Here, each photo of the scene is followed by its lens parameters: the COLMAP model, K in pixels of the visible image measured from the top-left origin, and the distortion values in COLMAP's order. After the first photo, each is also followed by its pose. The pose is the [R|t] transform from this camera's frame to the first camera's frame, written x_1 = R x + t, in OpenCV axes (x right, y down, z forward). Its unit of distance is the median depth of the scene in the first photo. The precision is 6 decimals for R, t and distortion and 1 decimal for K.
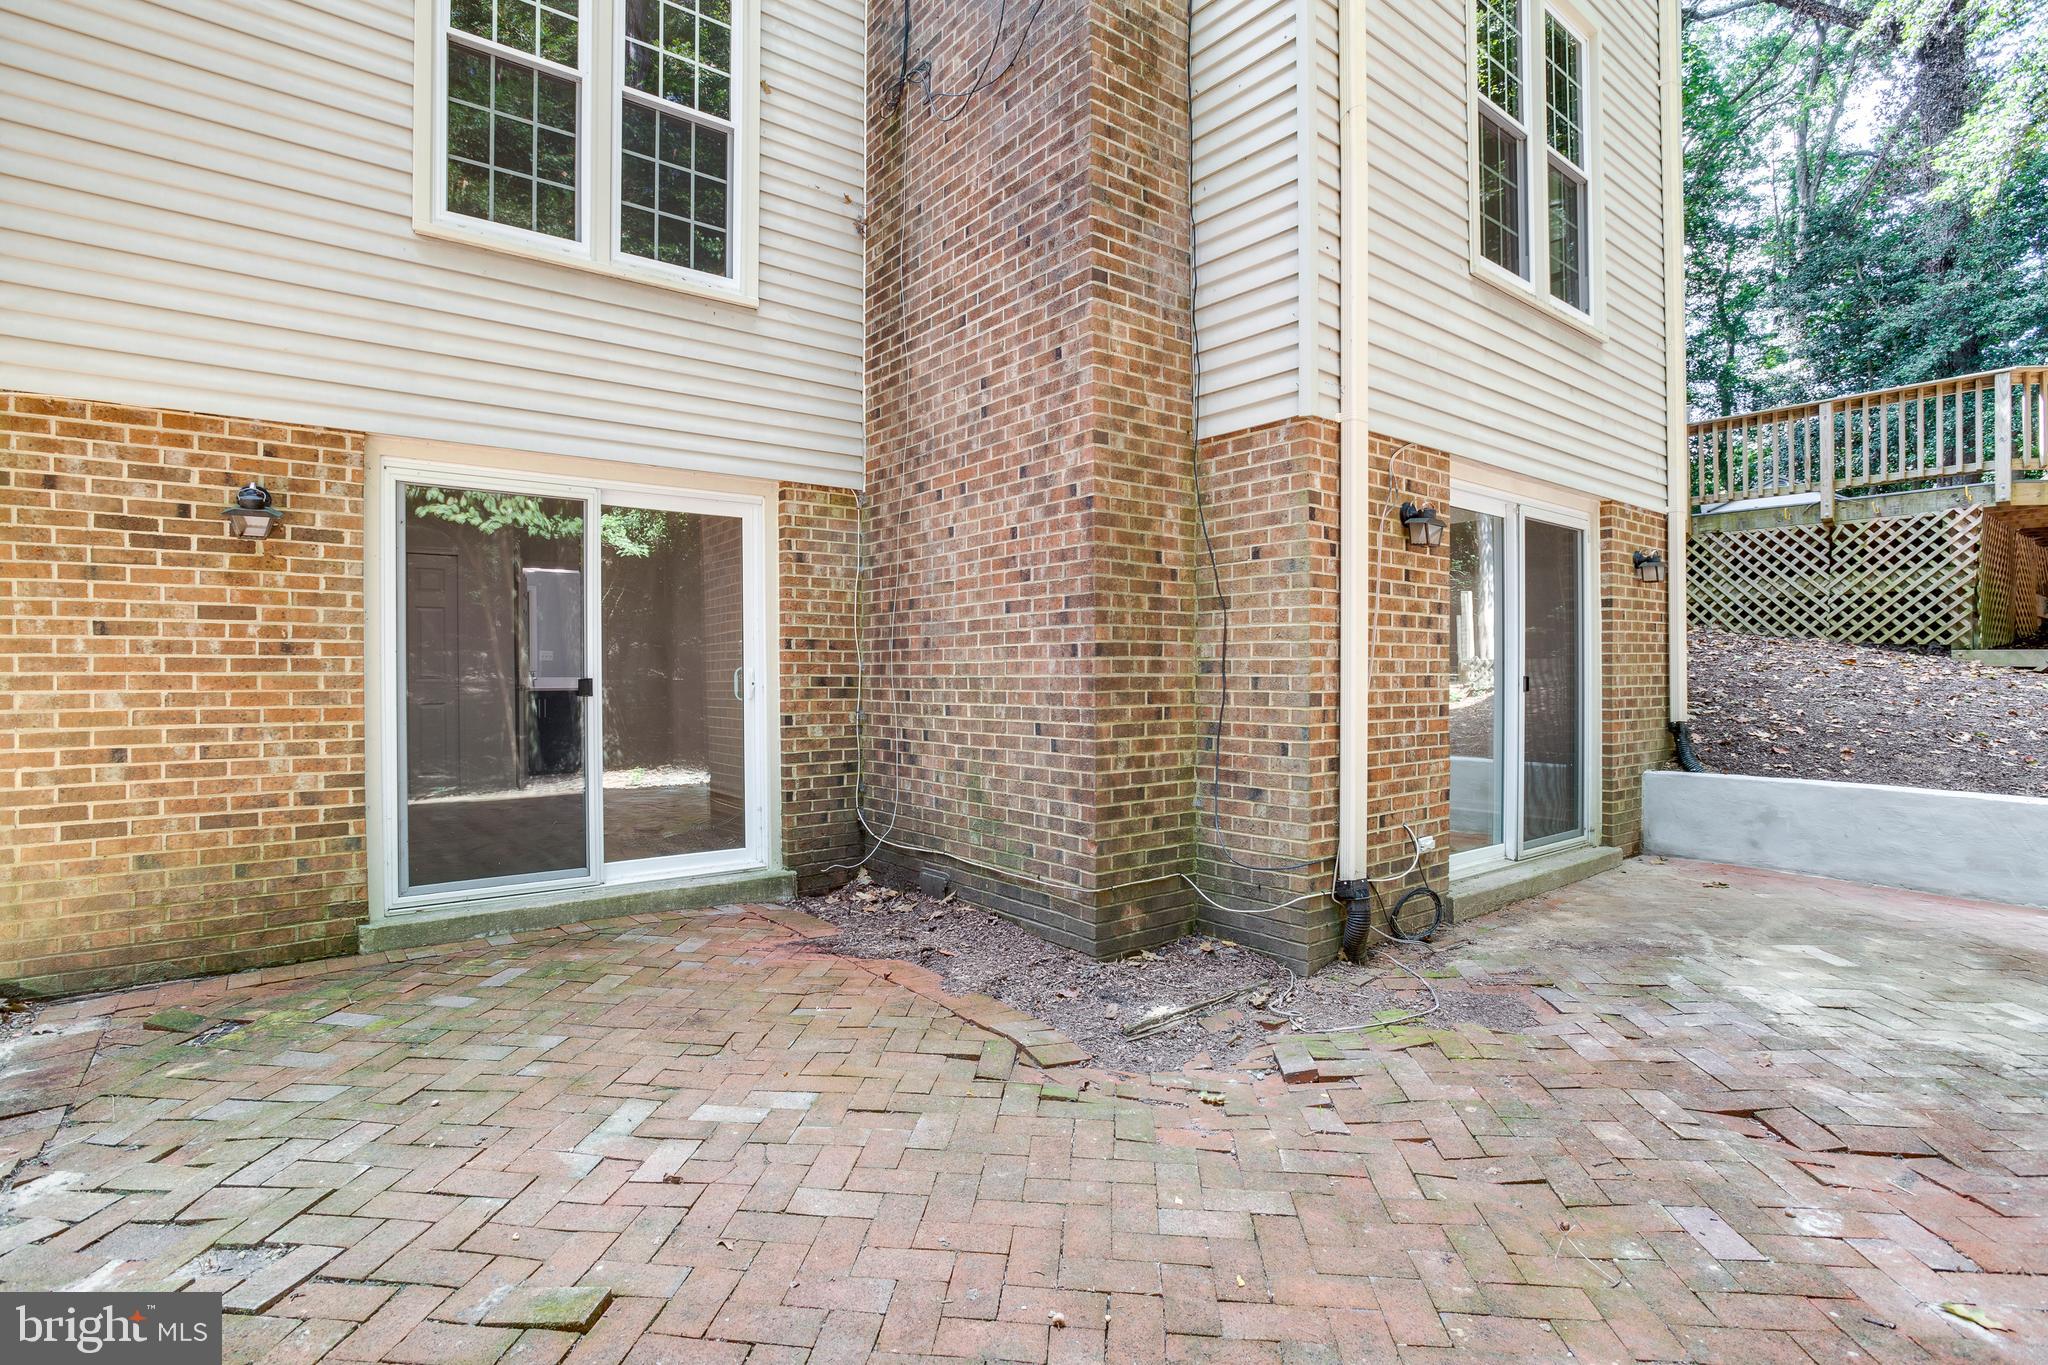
lens RADIAL K [[1000.6, 0, 1017.1], [0, 1000.6, 682.8], [0, 0, 1]] dist [-0.076171, 0.038825]
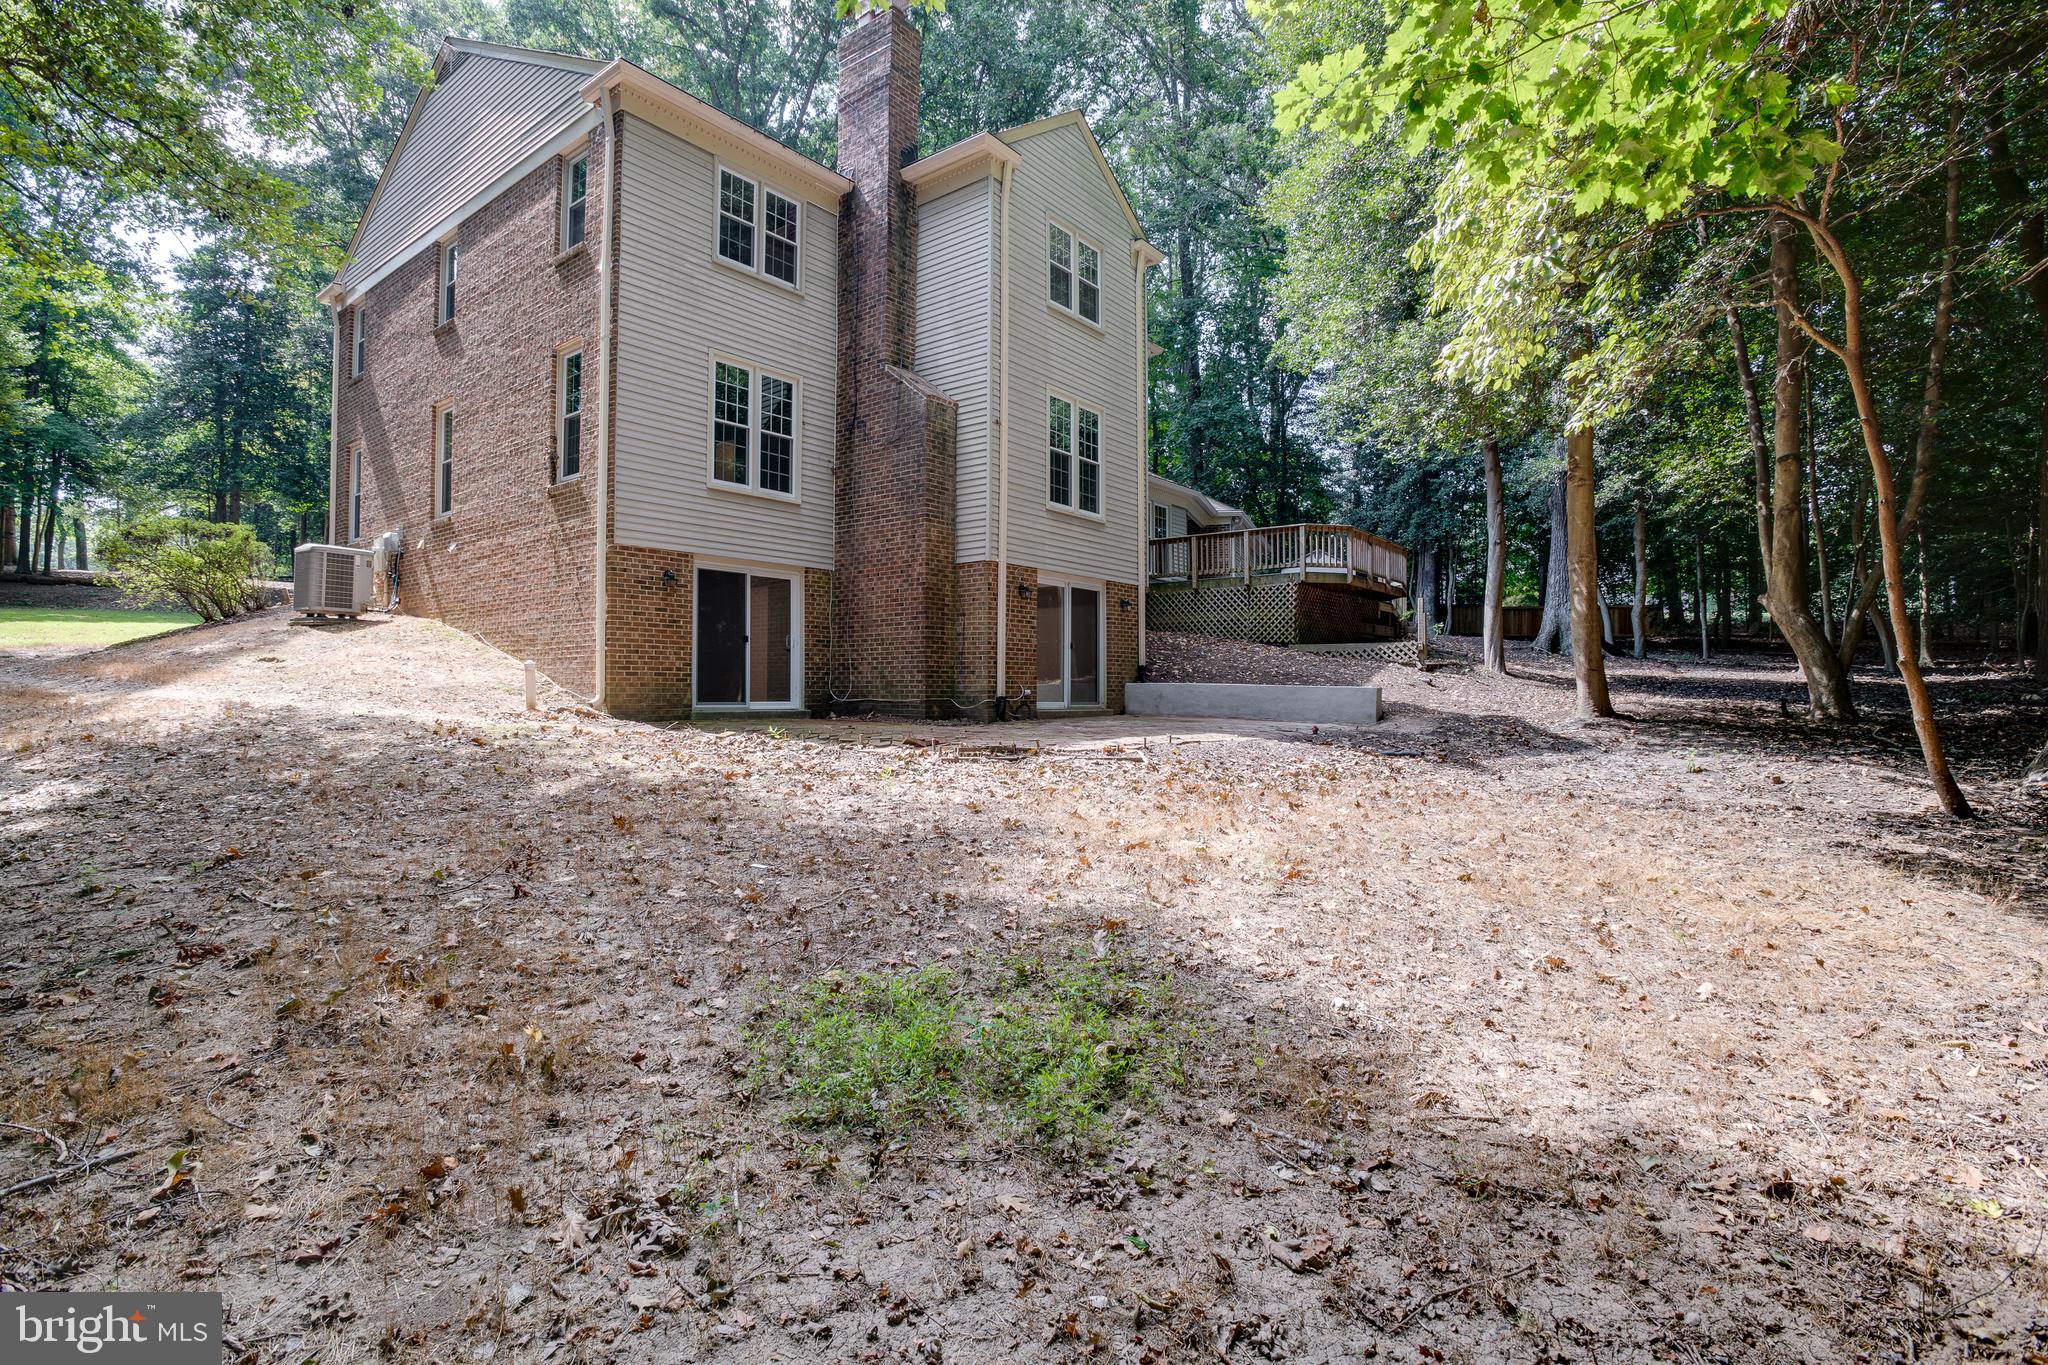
lens RADIAL K [[1000.6, 0, 1017.1], [0, 1000.6, 682.8], [0, 0, 1]] dist [-0.076171, 0.038825]
pose [[0.973125, 0.008550, 0.230118, -0.314112], [-0.003643, 0.999757, -0.021740, 0.179698], [-0.230248, 0.020318, 0.972920, -1.865948]]
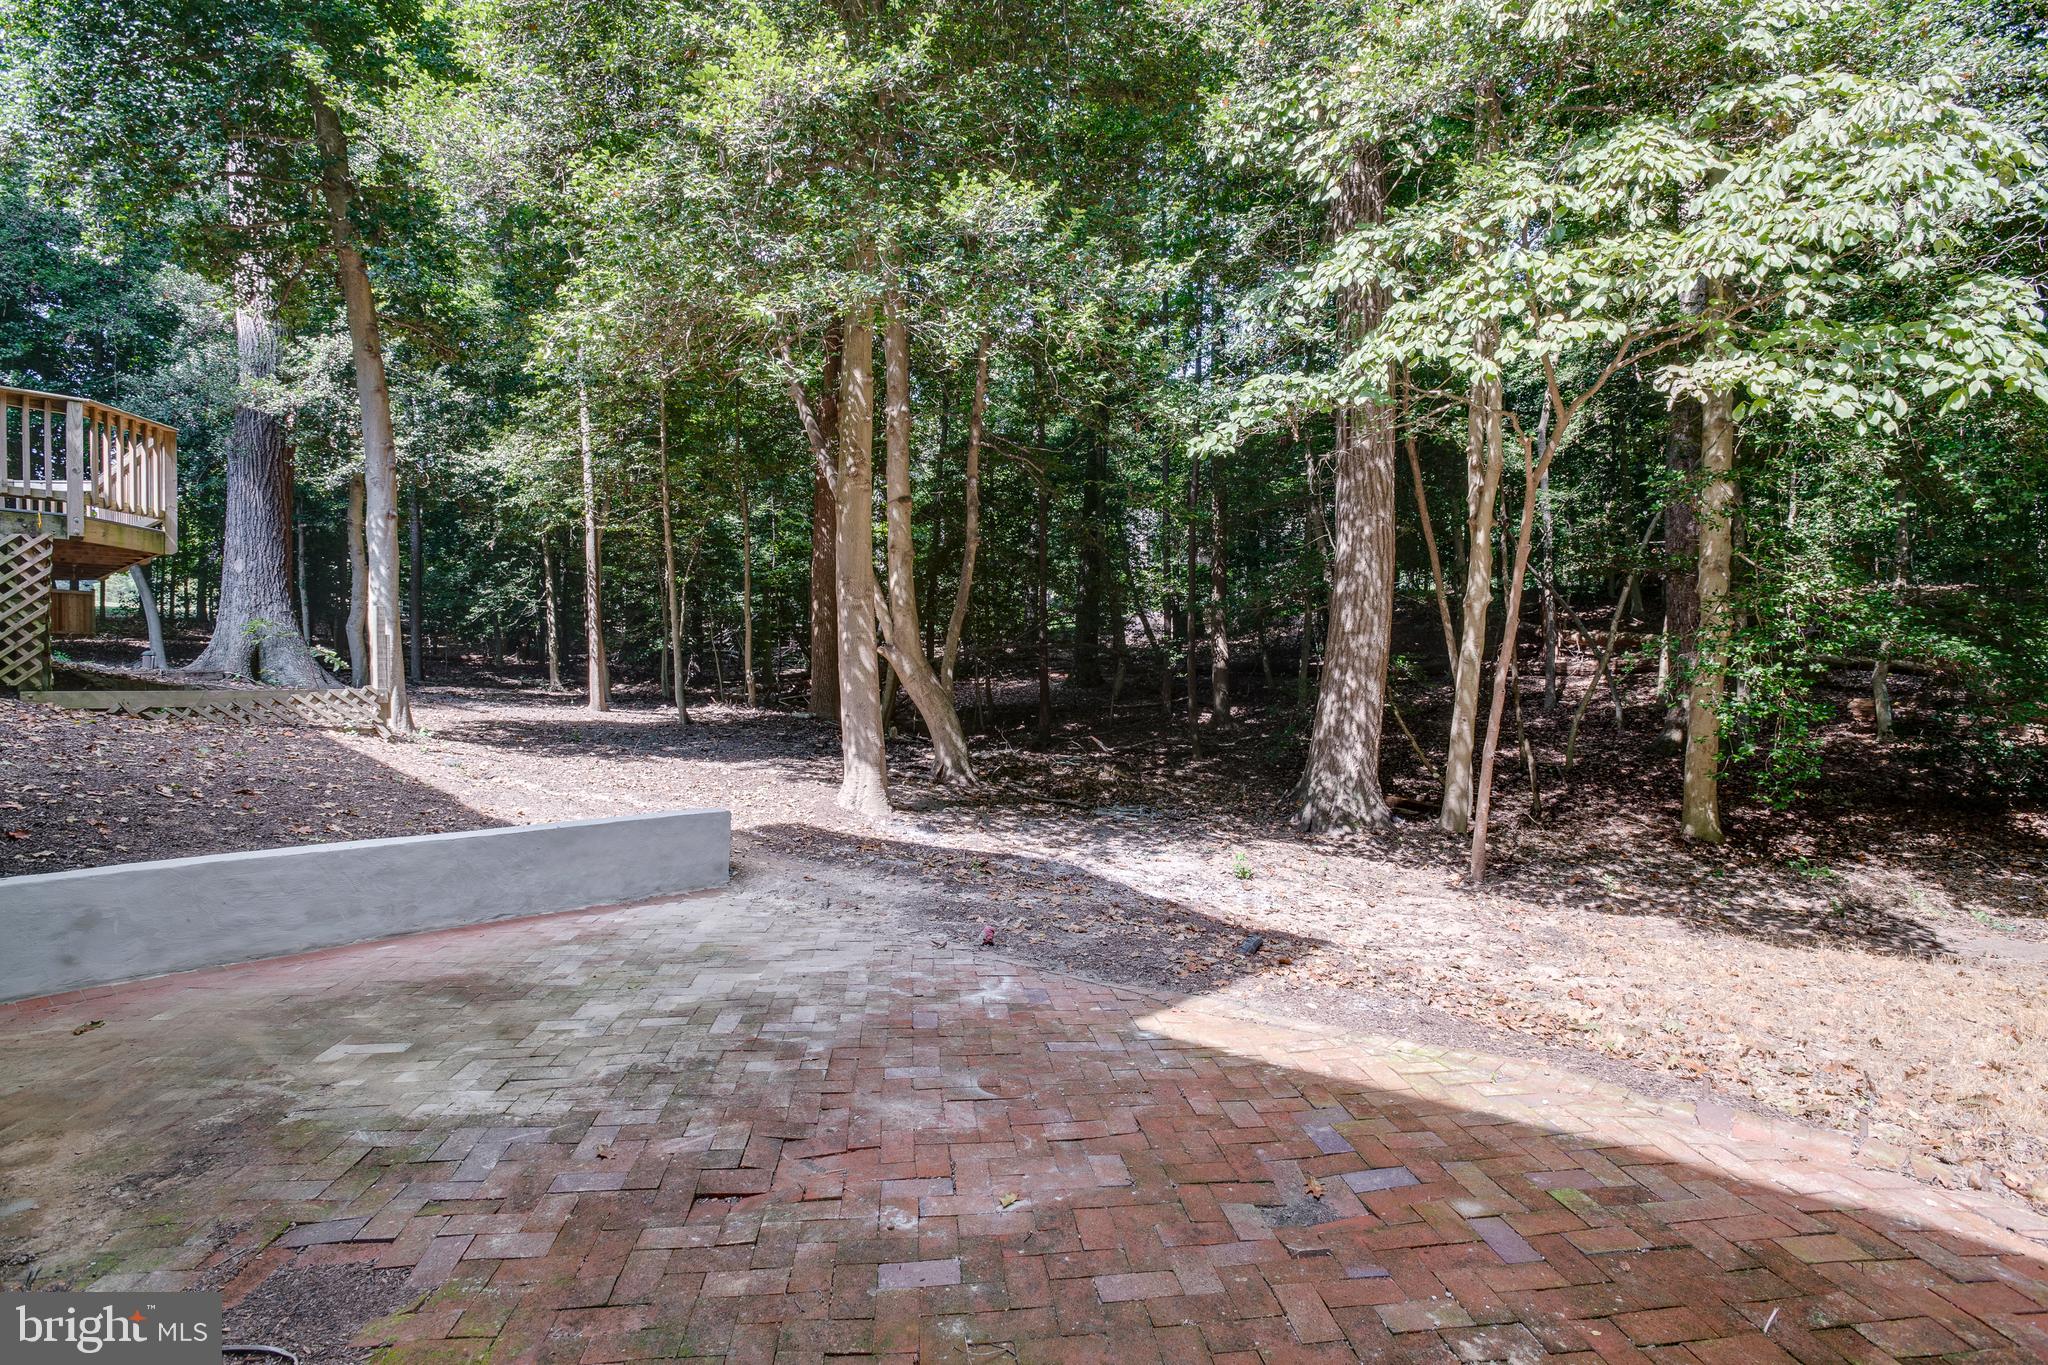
lens RADIAL K [[1000.6, 0, 1017.1], [0, 1000.6, 682.8], [0, 0, 1]] dist [-0.076171, 0.038825]
pose [[-0.222804, -0.003108, 0.974858, -0.143800], [0.015069, 0.999864, 0.006632, -0.044824], [-0.974747, 0.016168, -0.222727, 0.385062]]
